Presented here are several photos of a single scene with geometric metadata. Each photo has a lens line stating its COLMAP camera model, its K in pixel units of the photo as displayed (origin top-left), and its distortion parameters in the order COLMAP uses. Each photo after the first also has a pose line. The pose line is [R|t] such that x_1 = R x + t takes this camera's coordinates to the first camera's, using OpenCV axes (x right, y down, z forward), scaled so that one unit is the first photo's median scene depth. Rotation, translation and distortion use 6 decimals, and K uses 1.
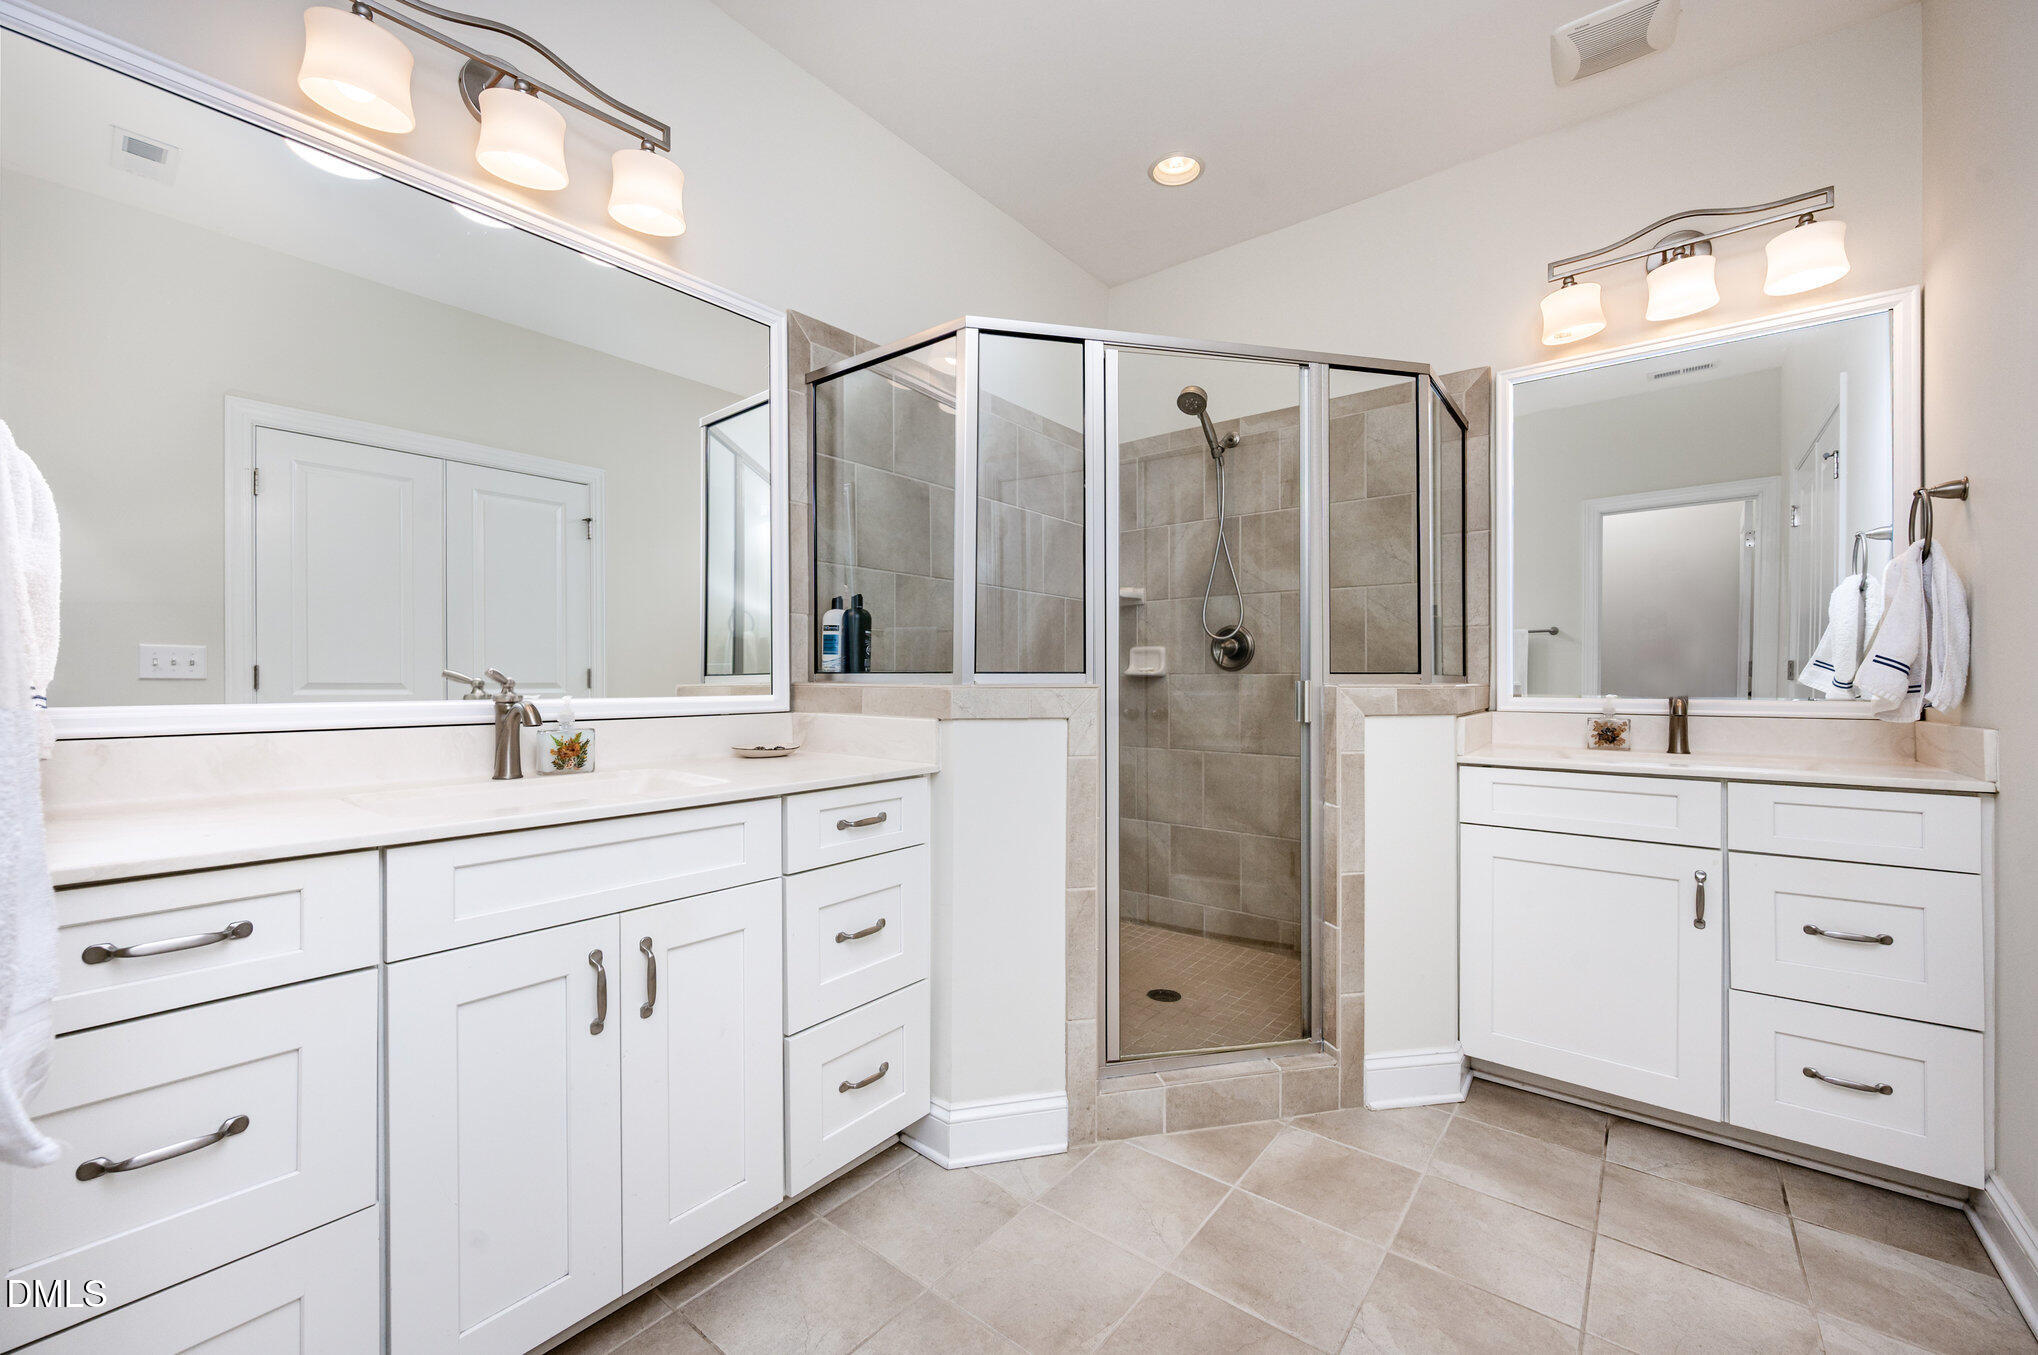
lens RADIAL K [[810.5, 0, 1019.0], [0, 810.5, 677.5], [0, 0, 1]] dist [0.000922, -0.000014]
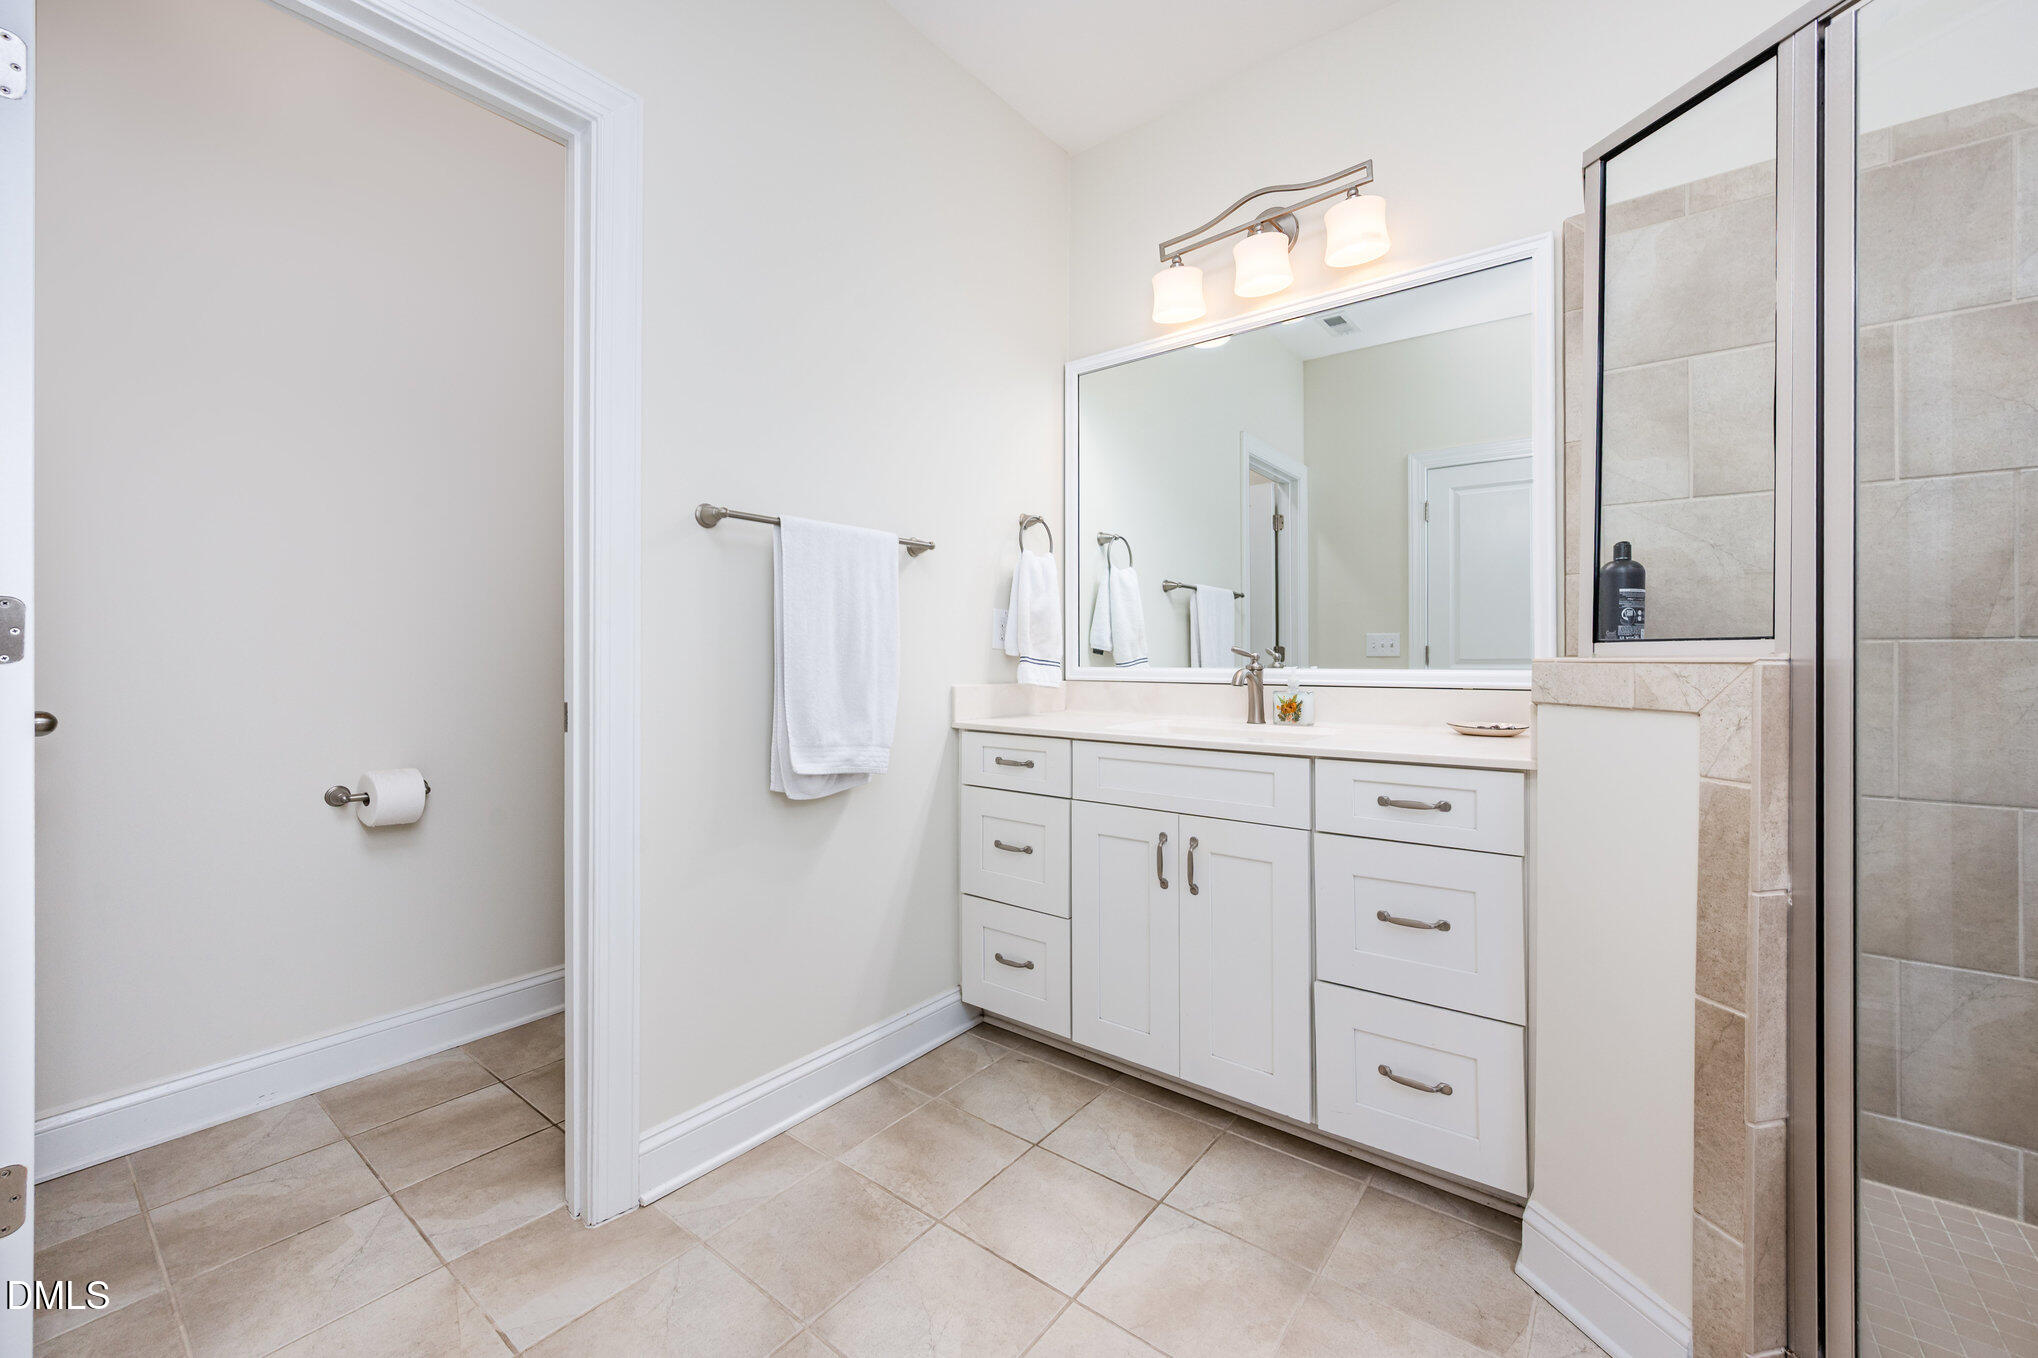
lens RADIAL K [[801.4, 0, 1022.9], [0, 801.4, 663.2], [0, 0, 1]] dist [-0.000635, -0.000156]
pose [[0.022061, 0.007085, -0.999732, 0.734736], [-0.001863, 0.999973, 0.007046, 0.010086], [0.999755, 0.001707, 0.022074, 0.544902]]
